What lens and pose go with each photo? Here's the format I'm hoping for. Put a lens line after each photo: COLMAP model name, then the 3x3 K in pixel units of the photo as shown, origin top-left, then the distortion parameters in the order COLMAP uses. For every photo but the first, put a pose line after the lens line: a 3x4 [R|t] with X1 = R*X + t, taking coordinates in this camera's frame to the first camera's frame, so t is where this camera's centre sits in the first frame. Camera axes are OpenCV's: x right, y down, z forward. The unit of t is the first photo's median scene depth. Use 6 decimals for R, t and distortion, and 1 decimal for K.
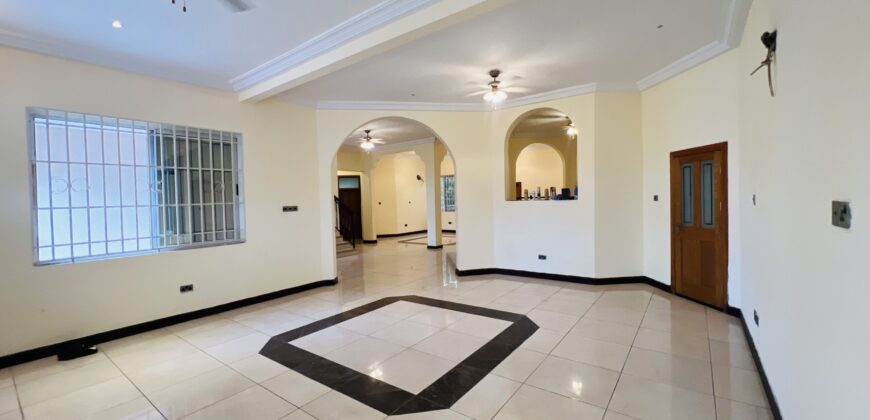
lens RADIAL K [[347.2, 0, 435.3], [0, 347.2, 206.3], [0, 0, 1]] dist [-0.002359, 0.000260]
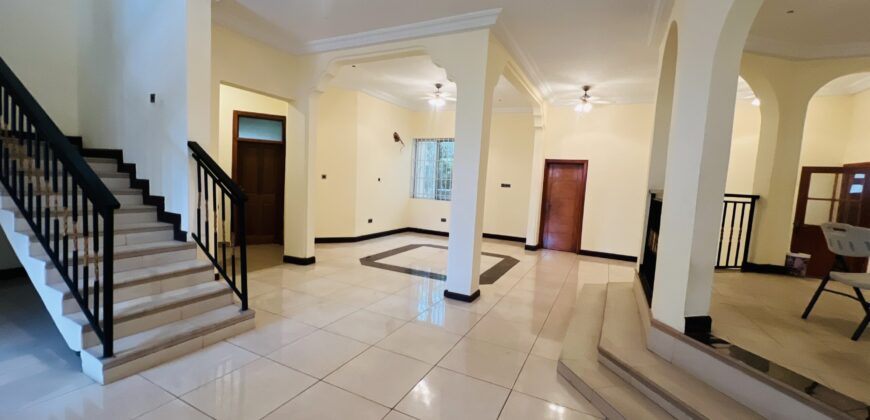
lens RADIAL K [[347.2, 0, 435.3], [0, 347.2, 206.3], [0, 0, 1]] dist [-0.002359, 0.000260]
pose [[0.981536, 0.068691, 0.178517, -0.194306], [-0.079664, 0.995301, 0.055034, -0.015837], [-0.173898, -0.068239, 0.982396, 1.039702]]
